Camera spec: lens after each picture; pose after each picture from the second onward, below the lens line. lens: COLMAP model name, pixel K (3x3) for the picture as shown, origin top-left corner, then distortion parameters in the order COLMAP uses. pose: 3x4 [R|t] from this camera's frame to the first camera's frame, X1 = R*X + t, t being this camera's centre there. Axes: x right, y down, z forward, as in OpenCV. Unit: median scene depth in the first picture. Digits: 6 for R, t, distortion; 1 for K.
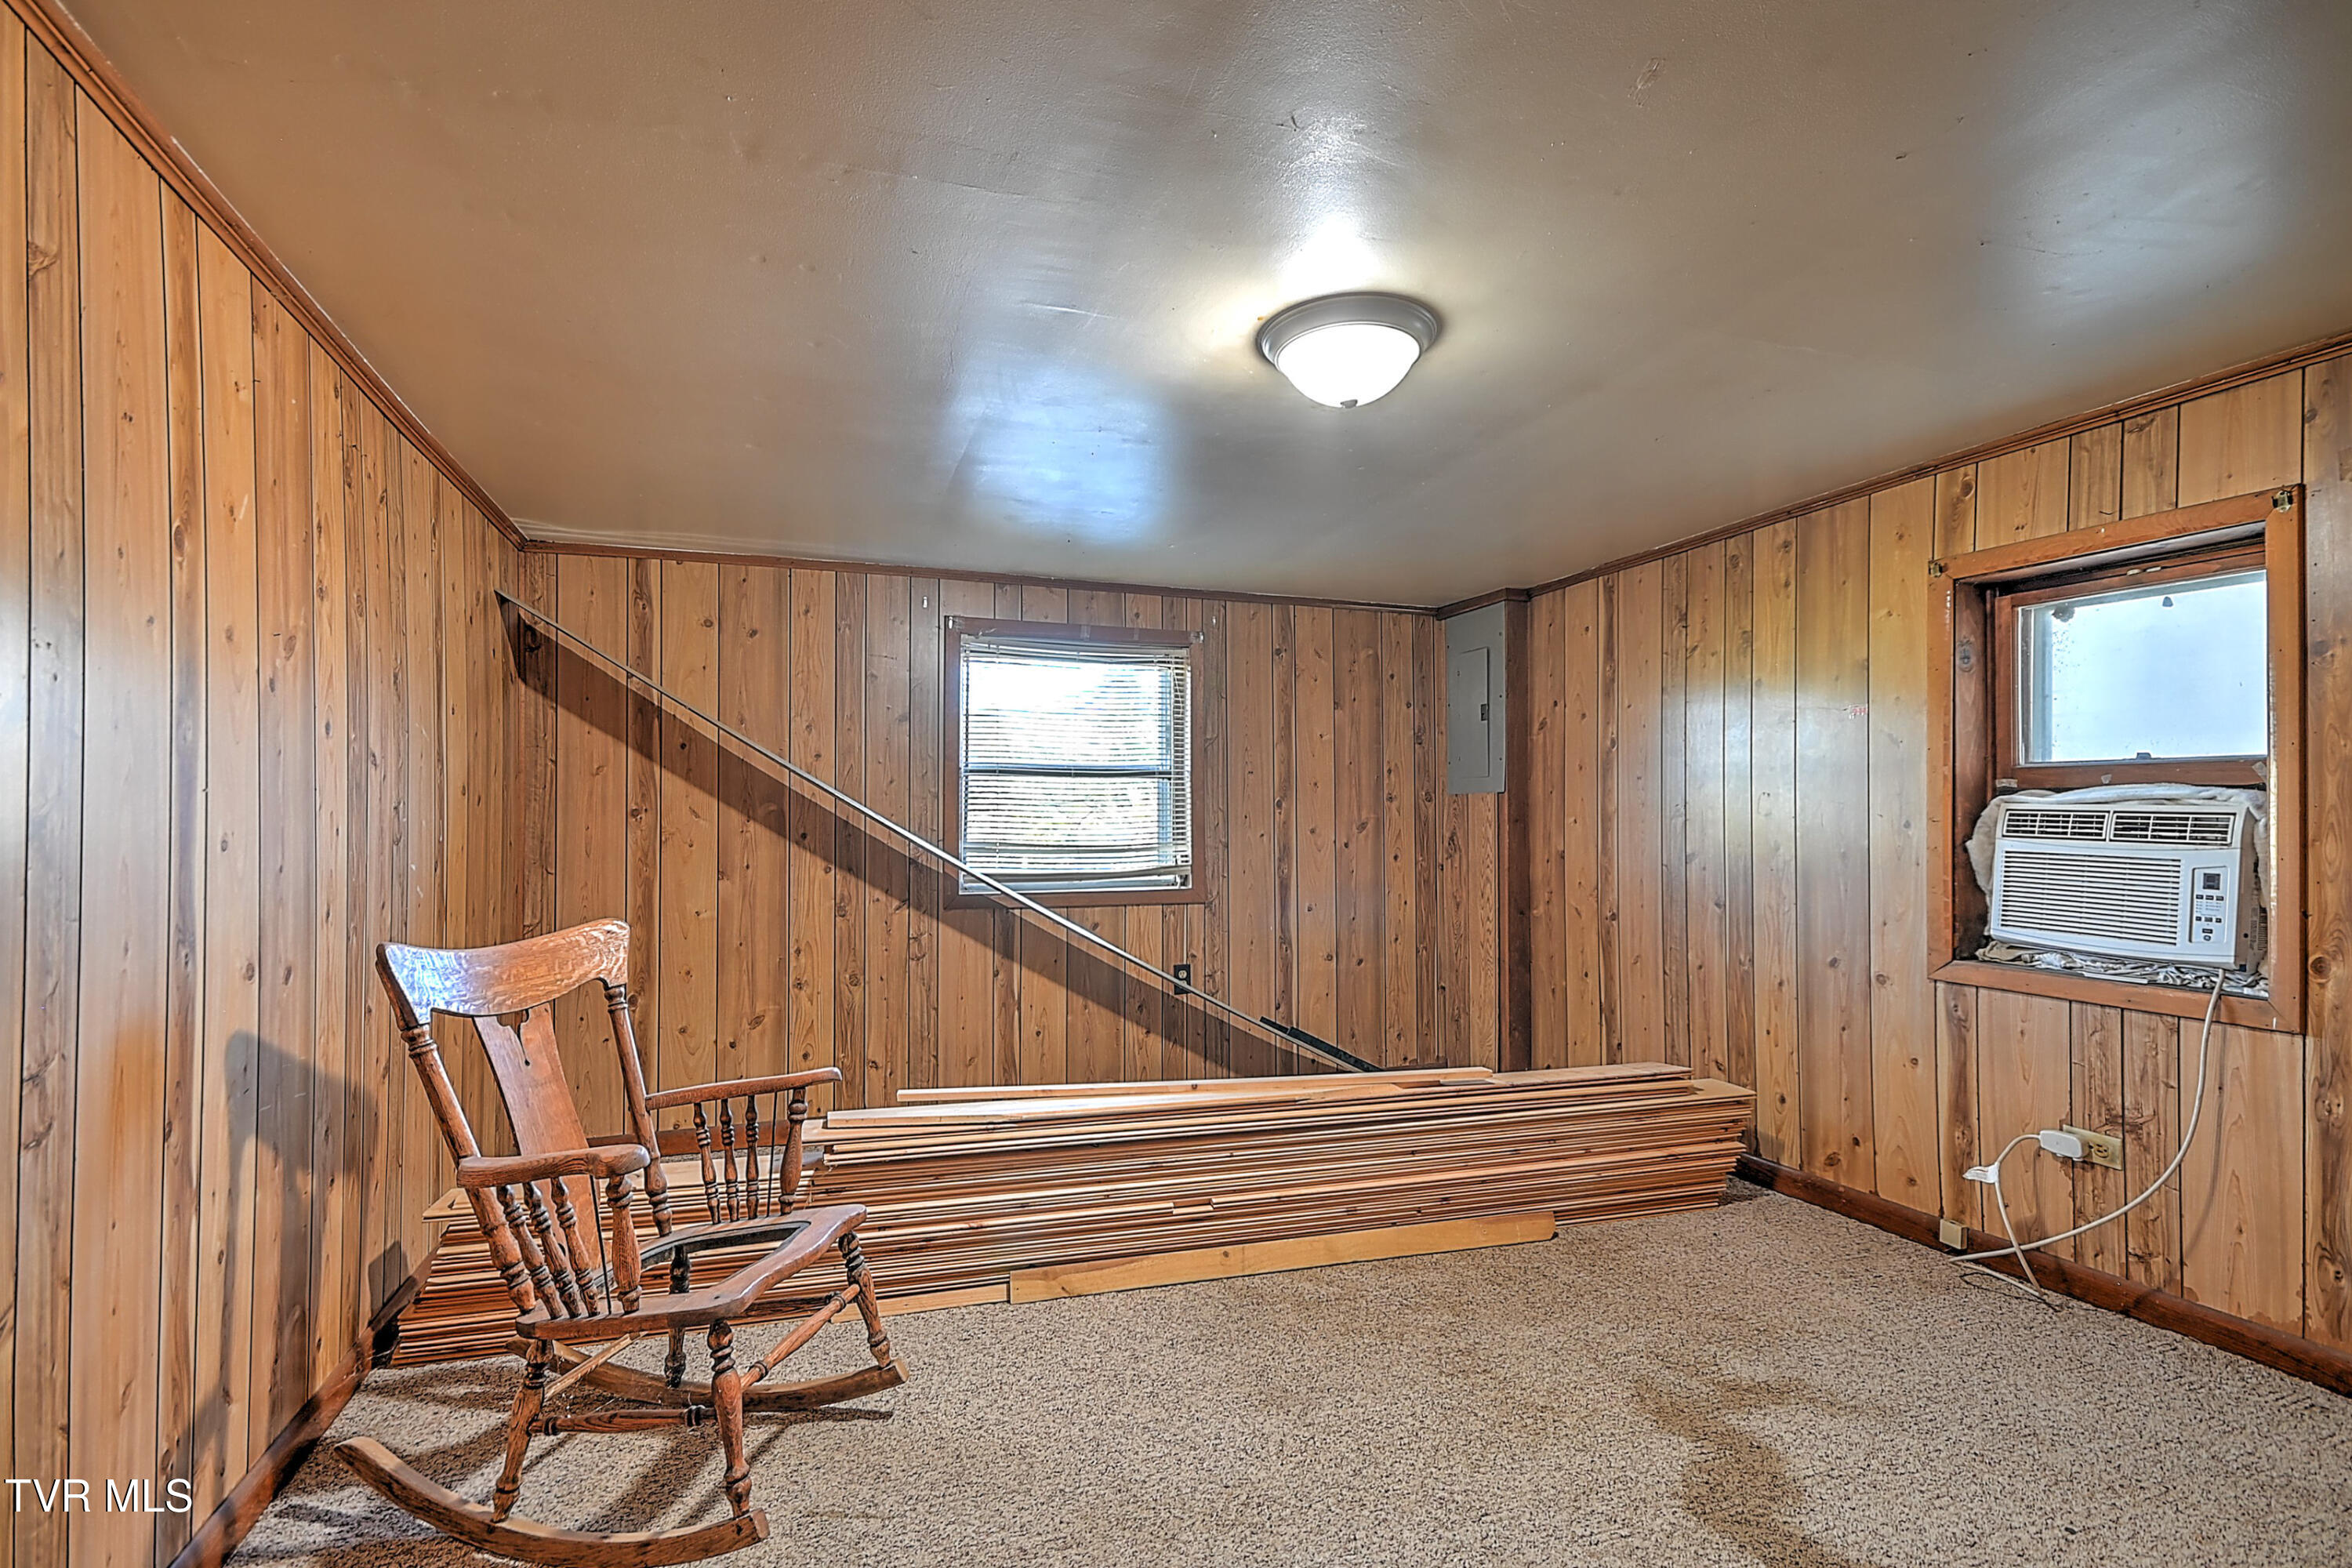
lens RADIAL K [[1108.3, 0, 1165.6], [0, 1108.3, 796.6], [0, 0, 1]] dist [0.025770, -0.006508]
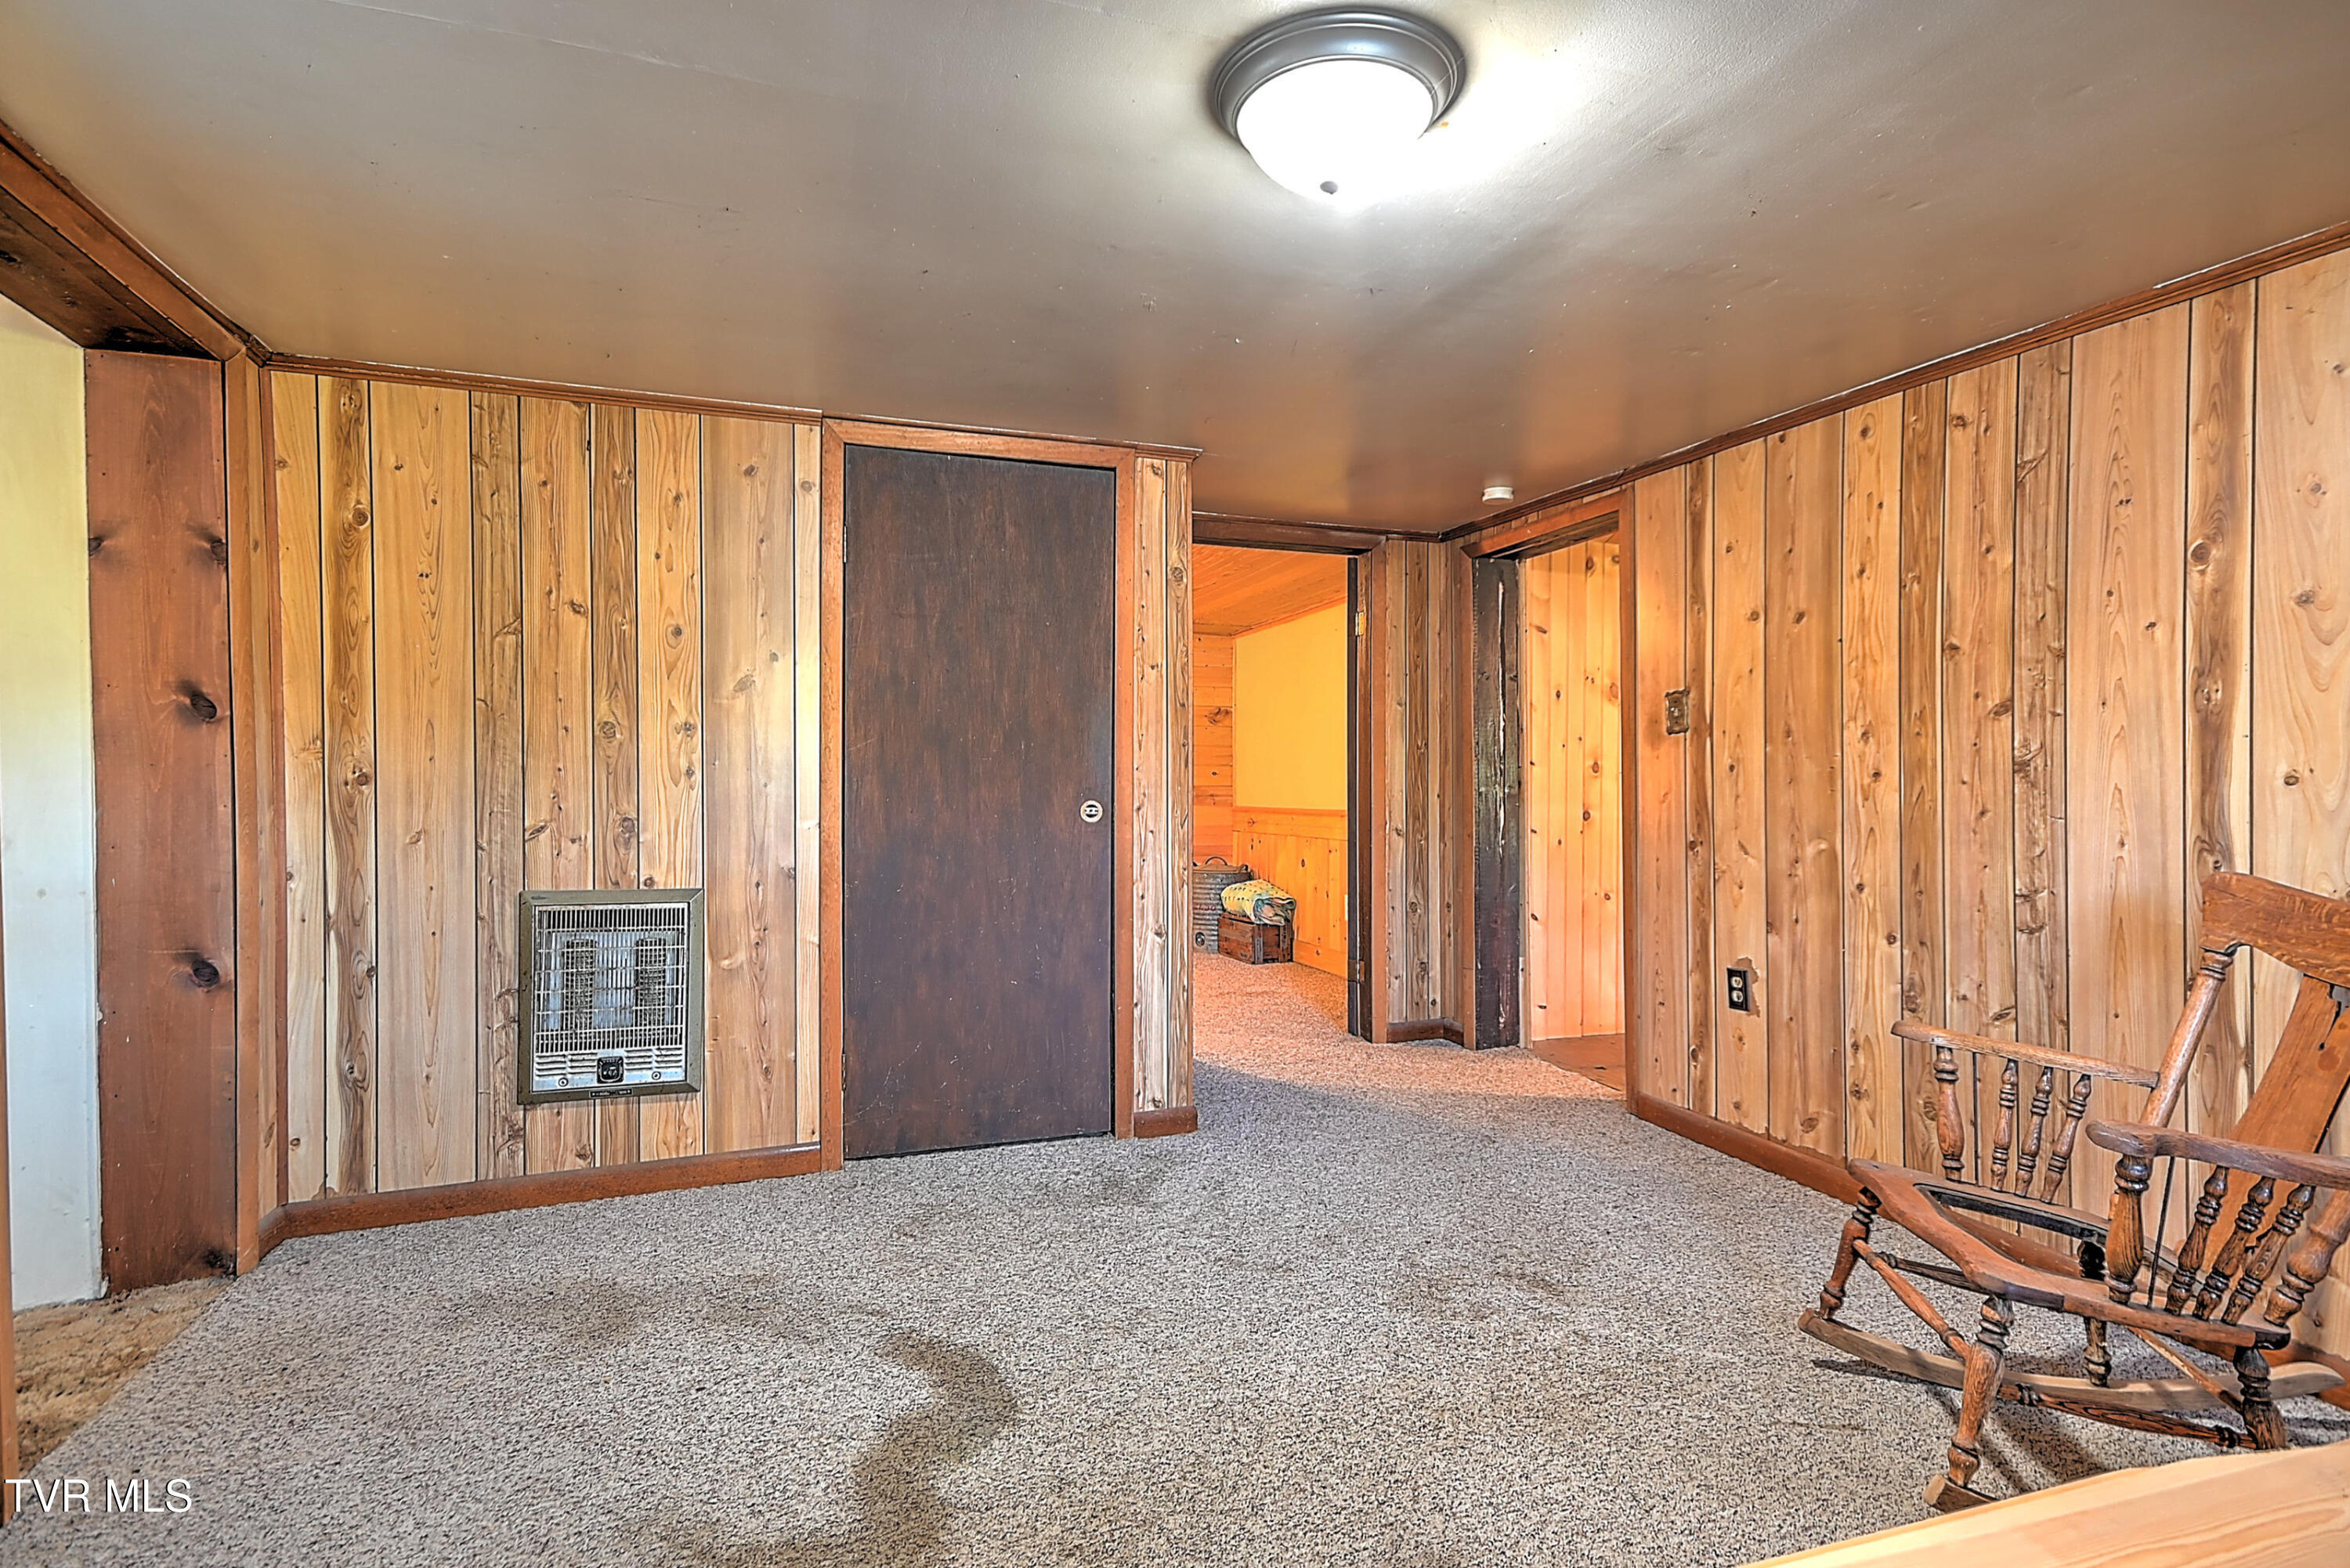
lens RADIAL K [[1107.3, 0, 1151.9], [0, 1107.3, 790.6], [0, 0, 1]] dist [0.025770, -0.006508]
pose [[-0.999996, 0.001386, 0.002432, 0.190843], [0.001365, 0.999965, -0.008297, 0.033310], [-0.002444, -0.008294, -0.999963, 1.173310]]
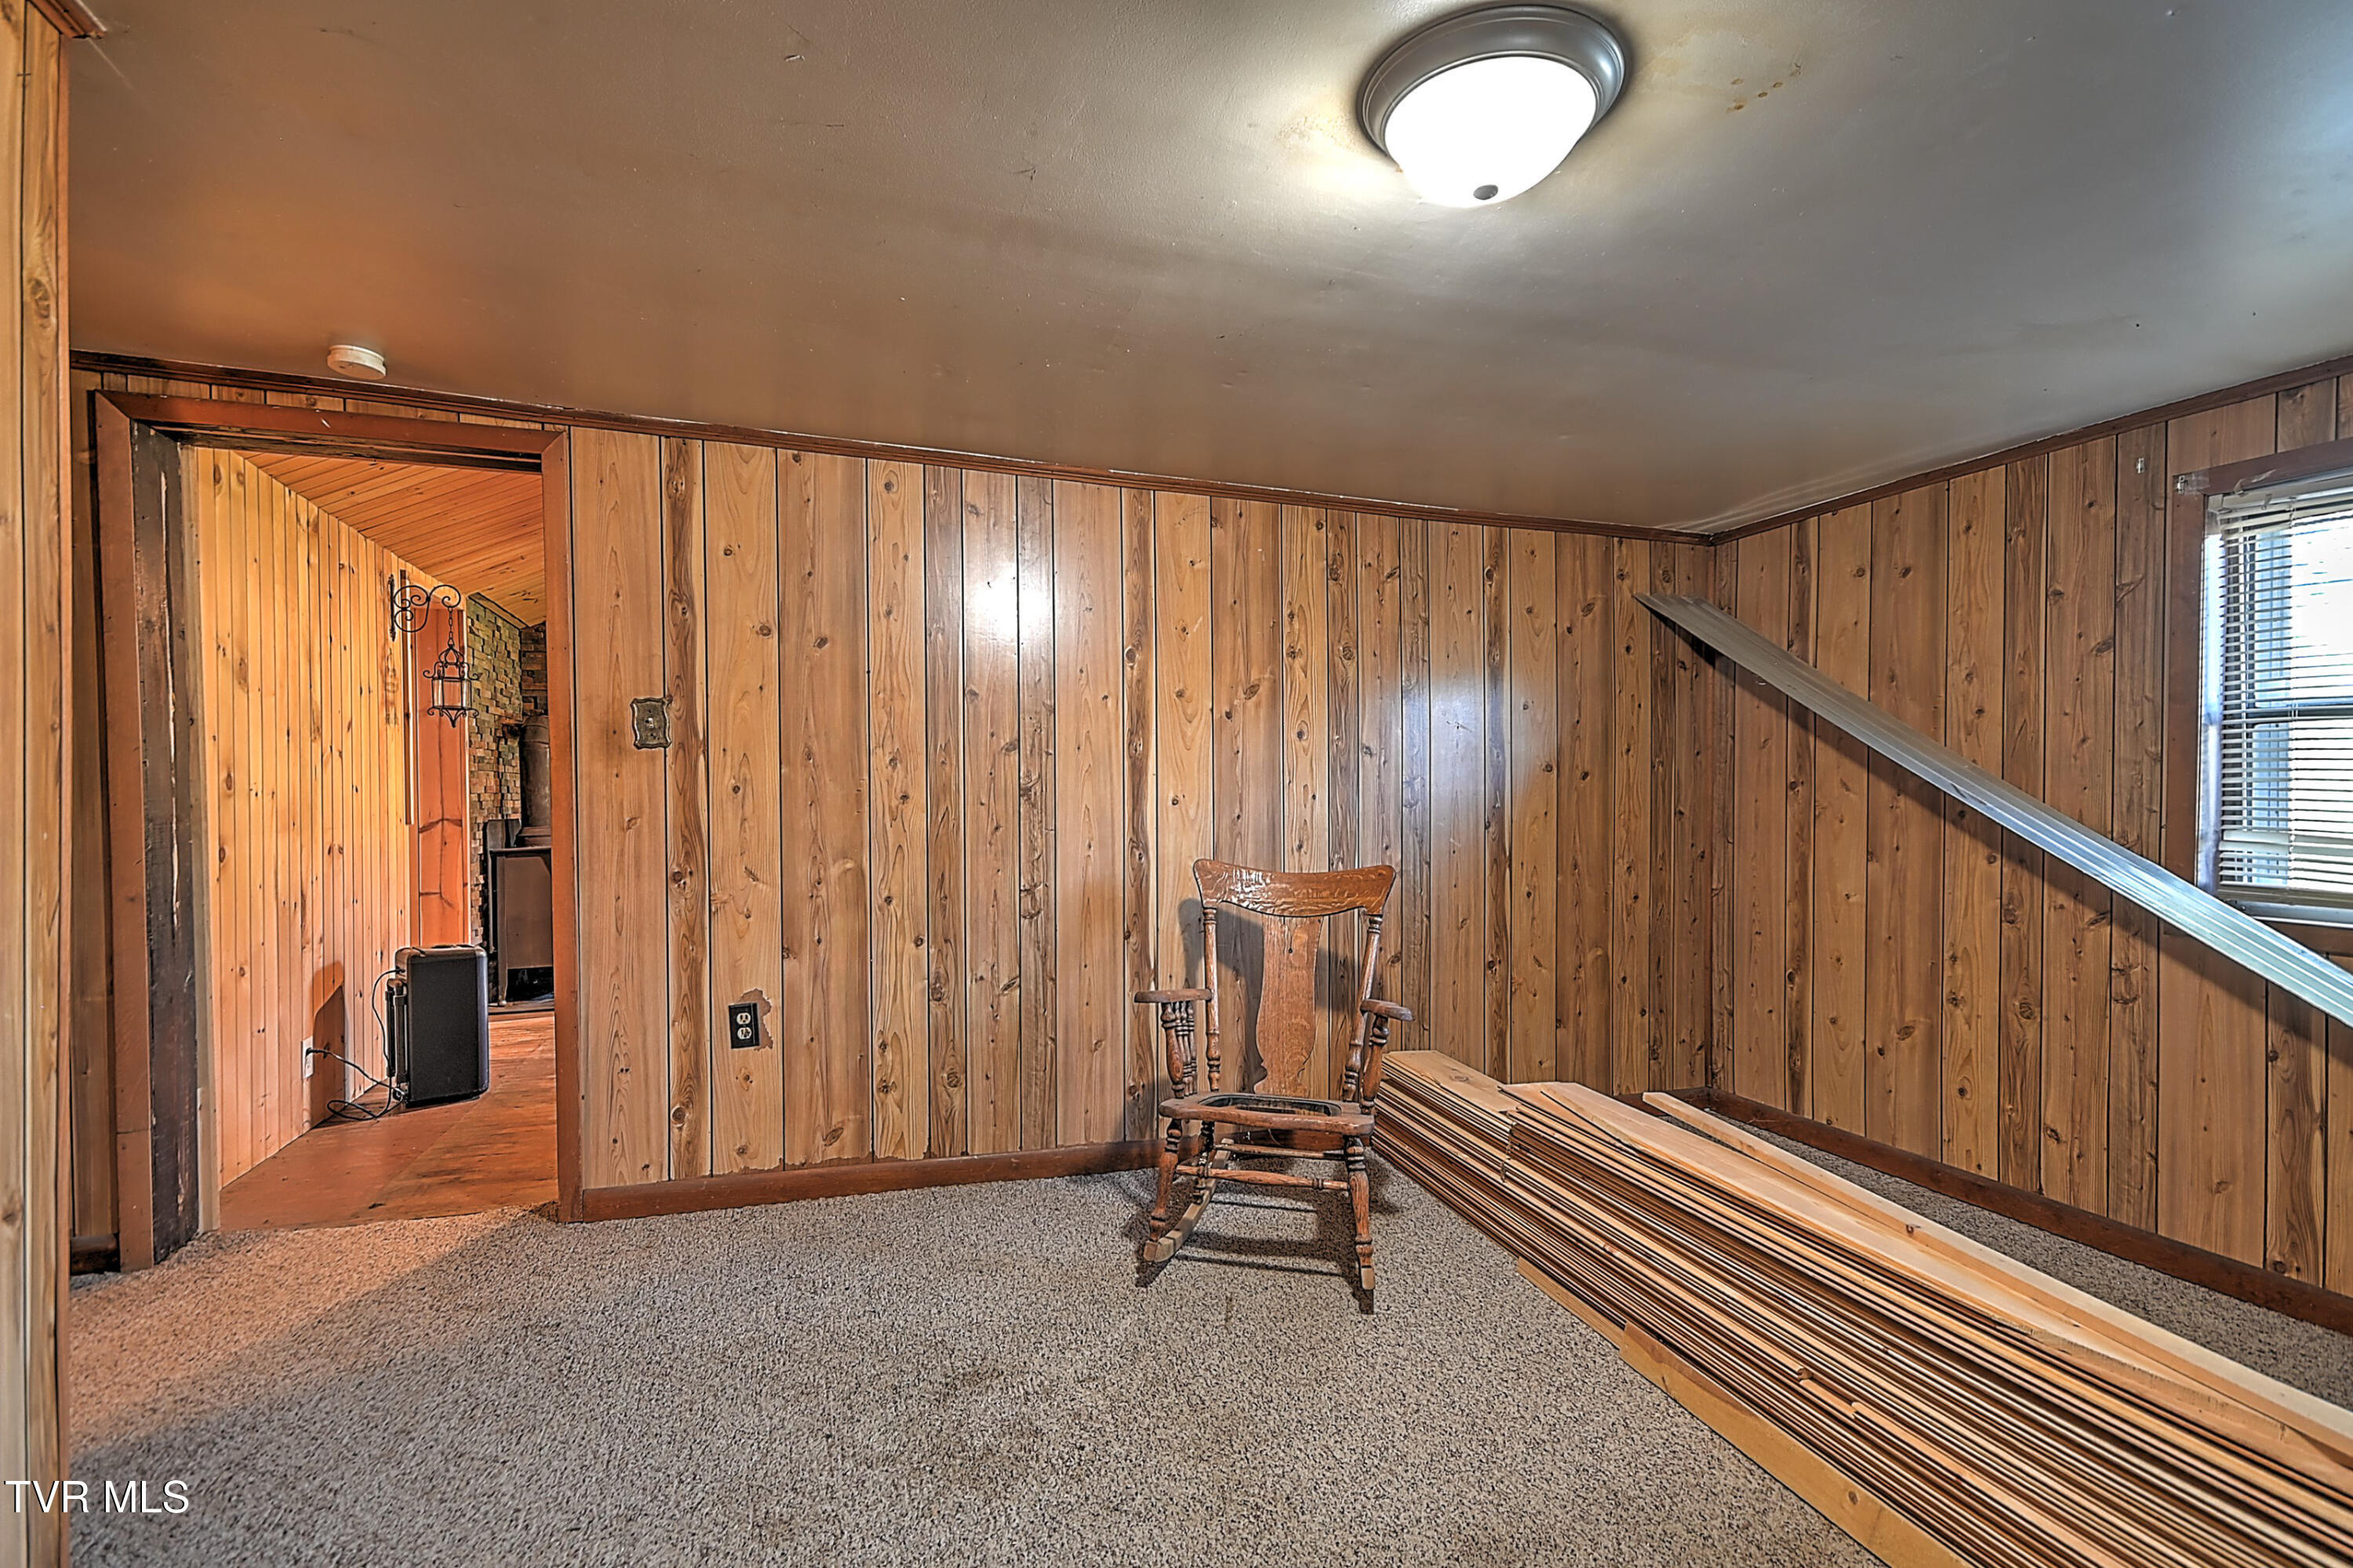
lens RADIAL K [[1108.8, 0, 1164.6], [0, 1108.8, 798.5], [0, 0, 1]] dist [0.025770, -0.006508]
pose [[-0.019247, 0.009426, -0.999770, 0.592191], [0.015092, 0.999844, 0.009136, 0.010032], [0.999701, -0.014912, -0.019387, 0.548202]]
